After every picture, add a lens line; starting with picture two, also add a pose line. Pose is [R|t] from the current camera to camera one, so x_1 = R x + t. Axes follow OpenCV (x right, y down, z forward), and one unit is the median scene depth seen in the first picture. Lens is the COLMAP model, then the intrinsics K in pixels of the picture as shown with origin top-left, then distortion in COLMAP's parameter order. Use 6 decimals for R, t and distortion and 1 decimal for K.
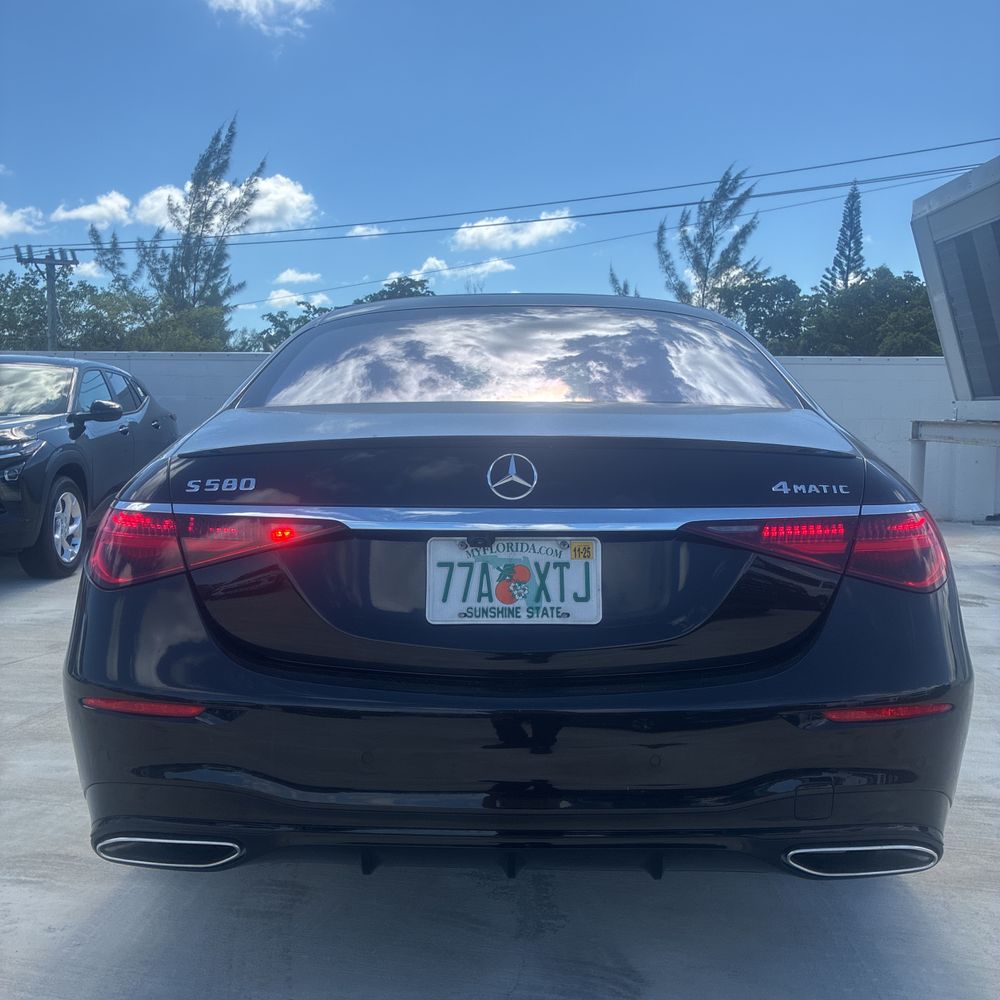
lens RADIAL K [[1010.8, 0, 500.0], [0, 1010.8, 500.0], [0, 0, 1]] dist [0.015899, 0.010290]
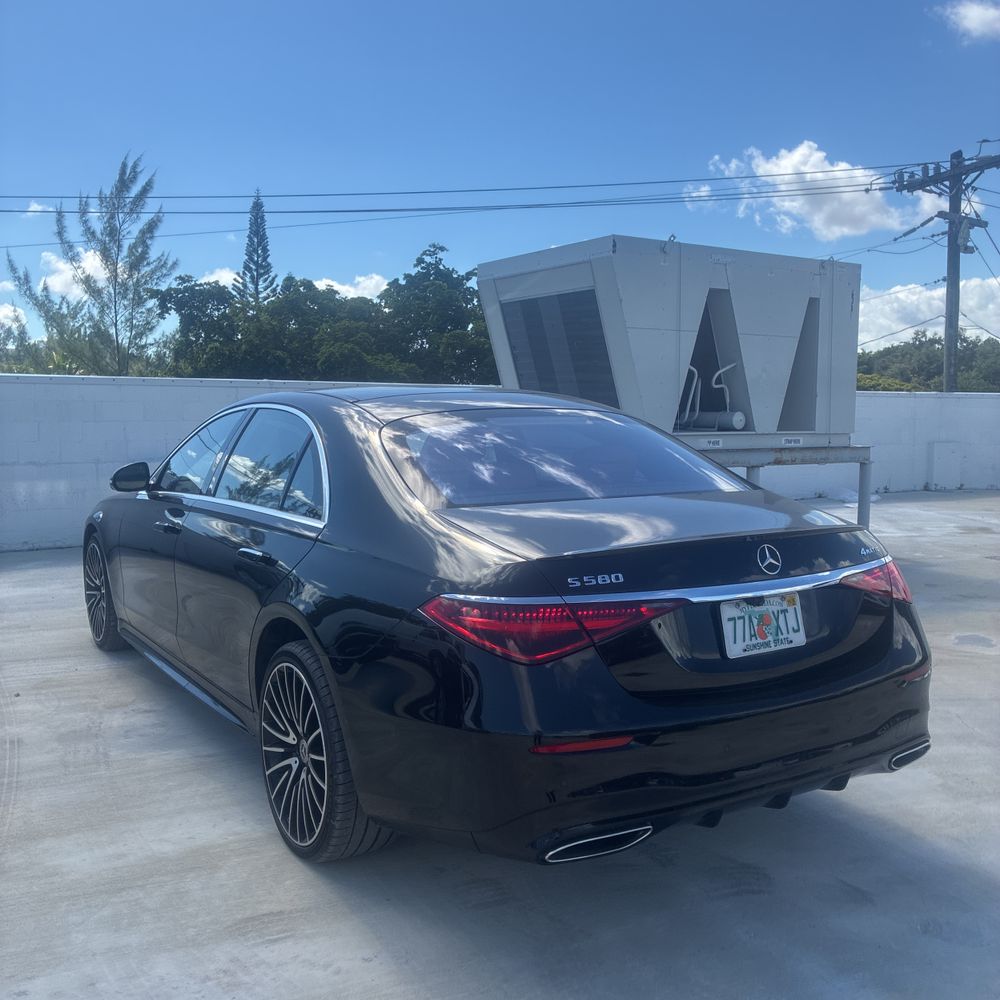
lens RADIAL K [[998.1, 0, 522.7], [0, 998.1, 516.0], [0, 0, 1]] dist [-0.009258, 0.003101]
pose [[0.829051, -0.056487, 0.556312, -1.126719], [0.045806, 0.998401, 0.033112, -0.153869], [-0.557293, -0.001969, 0.830314, -0.077952]]
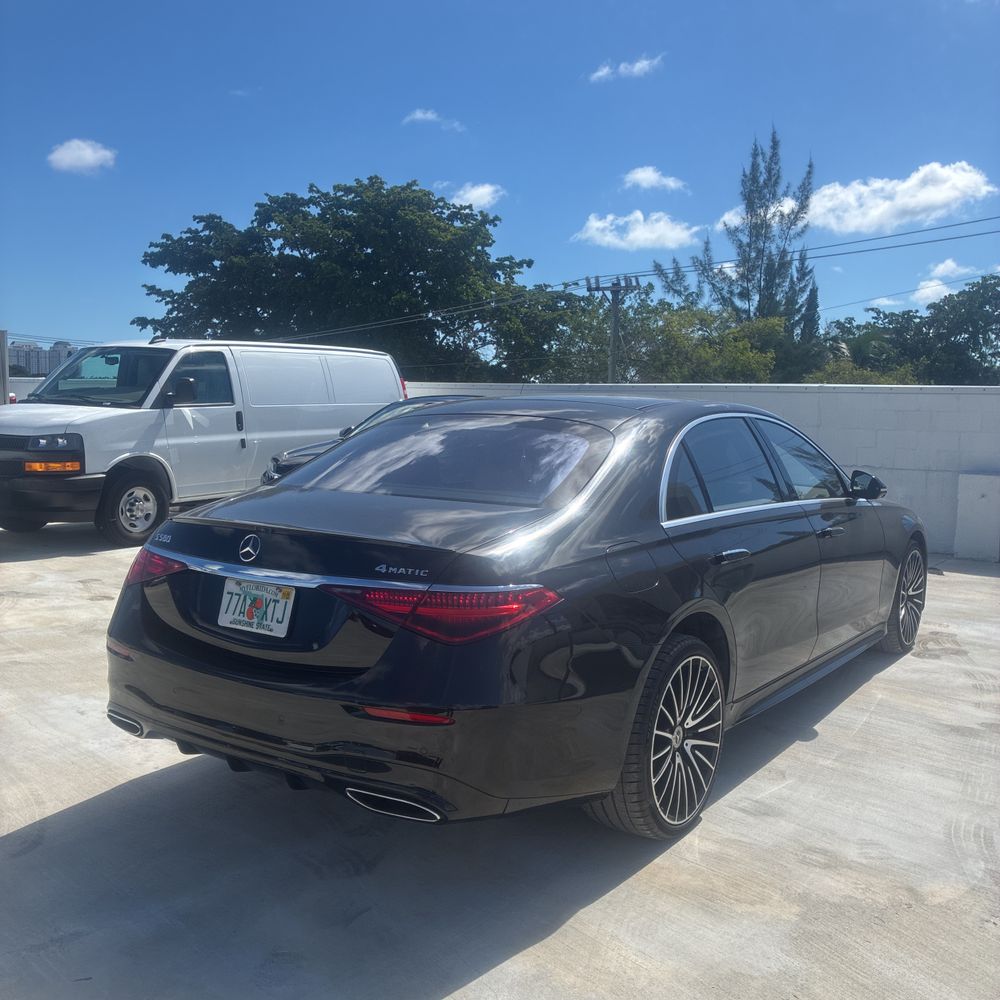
lens RADIAL K [[1002.9, 0, 484.5], [0, 1002.9, 509.3], [0, 0, 1]] dist [0.000046, 0.010641]
pose [[0.834574, 0.062648, -0.547321, 1.264629], [-0.059060, 0.997962, 0.024172, -0.152211], [0.547720, 0.012152, 0.836573, -0.240397]]
